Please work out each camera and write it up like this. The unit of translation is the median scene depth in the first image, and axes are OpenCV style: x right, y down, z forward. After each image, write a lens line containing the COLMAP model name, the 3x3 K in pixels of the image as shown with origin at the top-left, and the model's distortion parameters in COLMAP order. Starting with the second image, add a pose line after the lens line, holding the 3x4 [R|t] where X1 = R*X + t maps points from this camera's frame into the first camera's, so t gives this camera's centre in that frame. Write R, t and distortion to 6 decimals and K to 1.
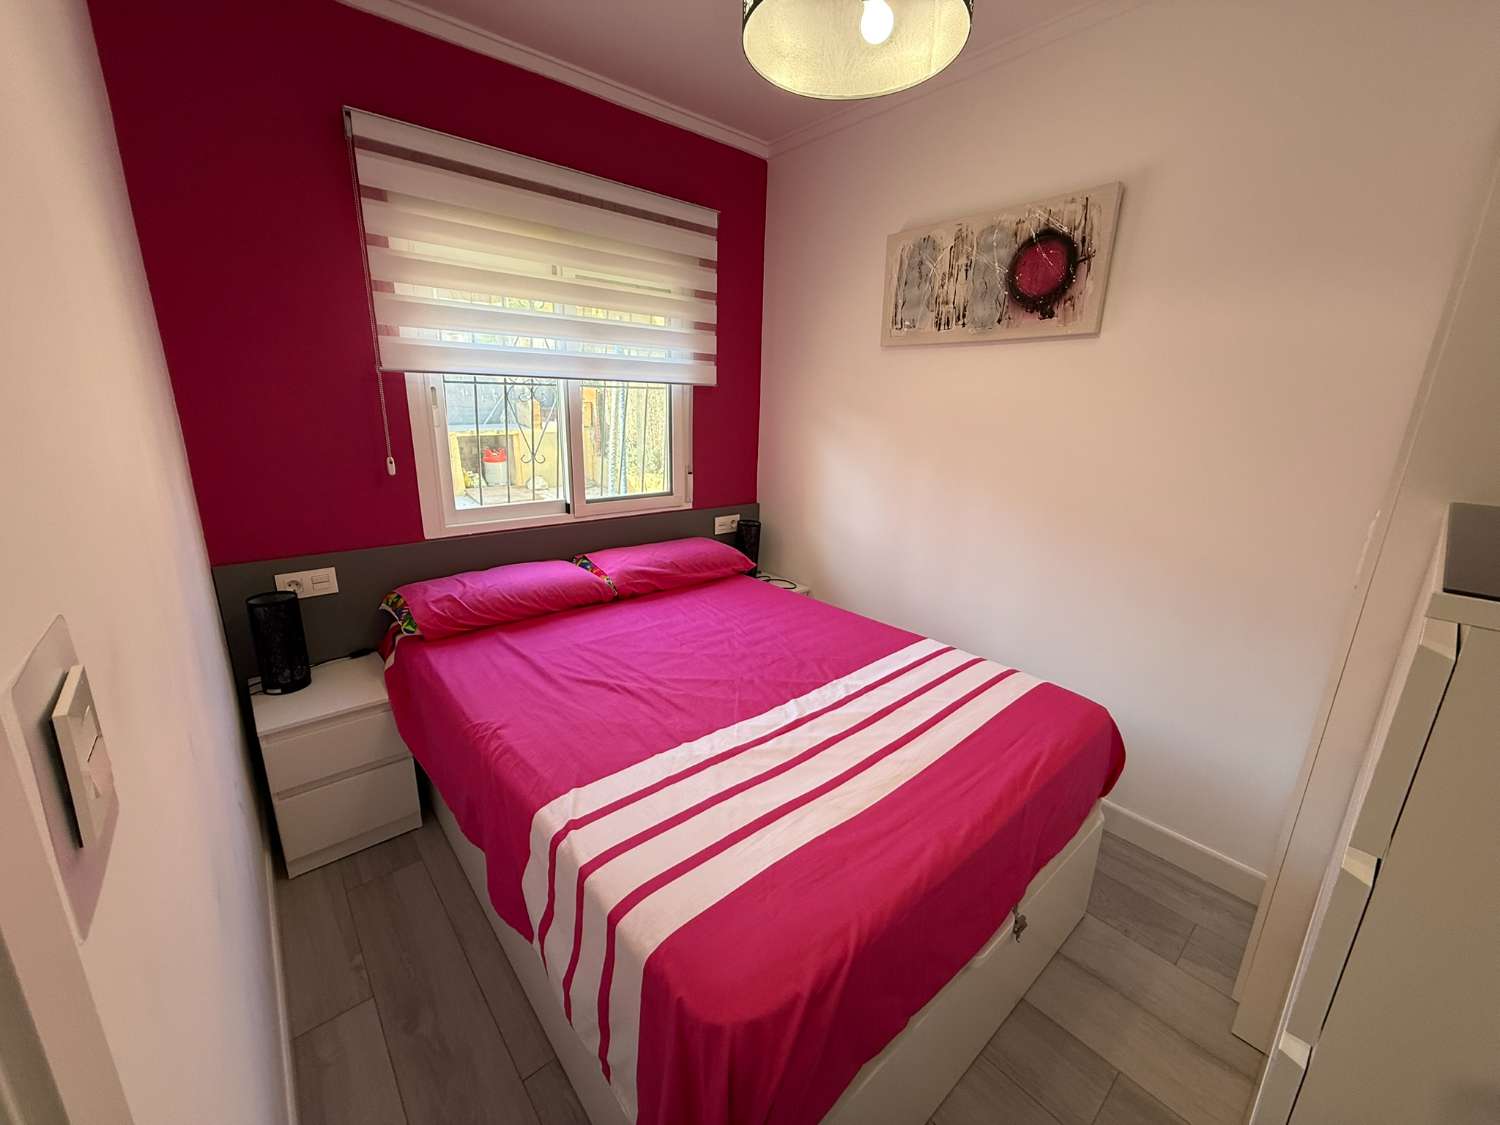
lens RADIAL K [[595.3, 0, 748.4], [0, 595.3, 559.7], [0, 0, 1]] dist [0.000127, 0.000021]
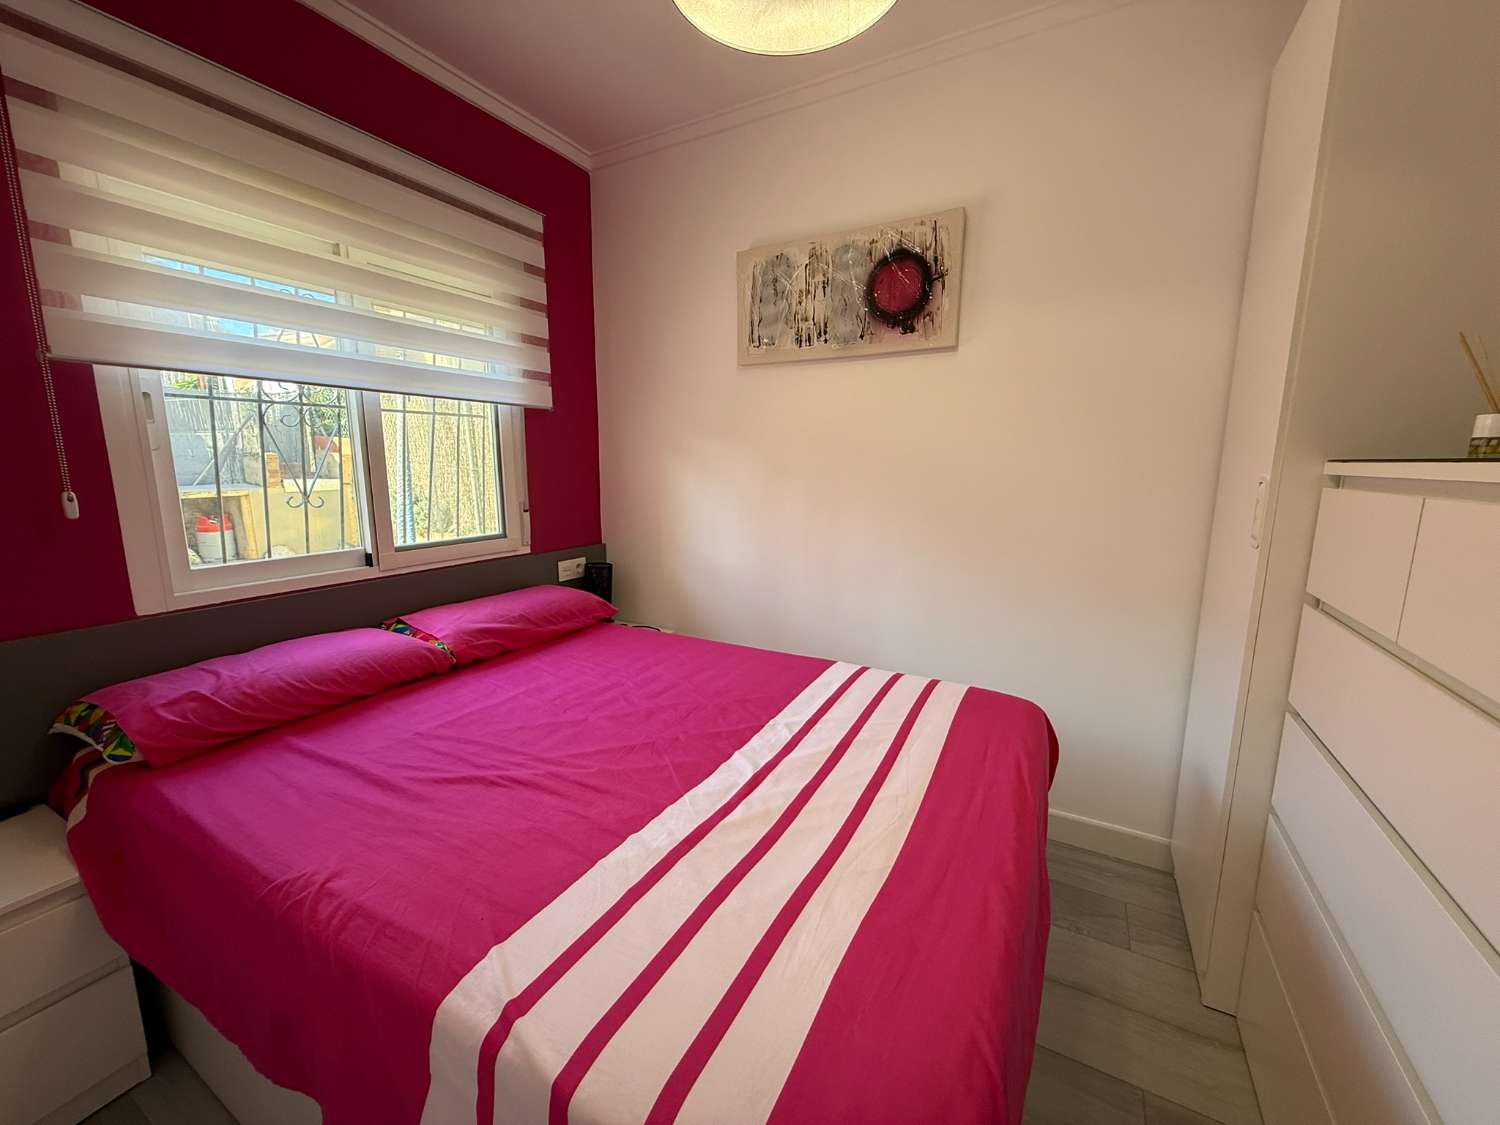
lens RADIAL K [[596.1, 0, 747.4], [0, 596.1, 560.8], [0, 0, 1]] dist [0.000022, 0.000587]
pose [[0.939211, -0.077470, 0.334486, -0.124582], [0.107587, 0.991553, -0.072443, 0.027267], [-0.326049, 0.104025, 0.939612, 0.149969]]
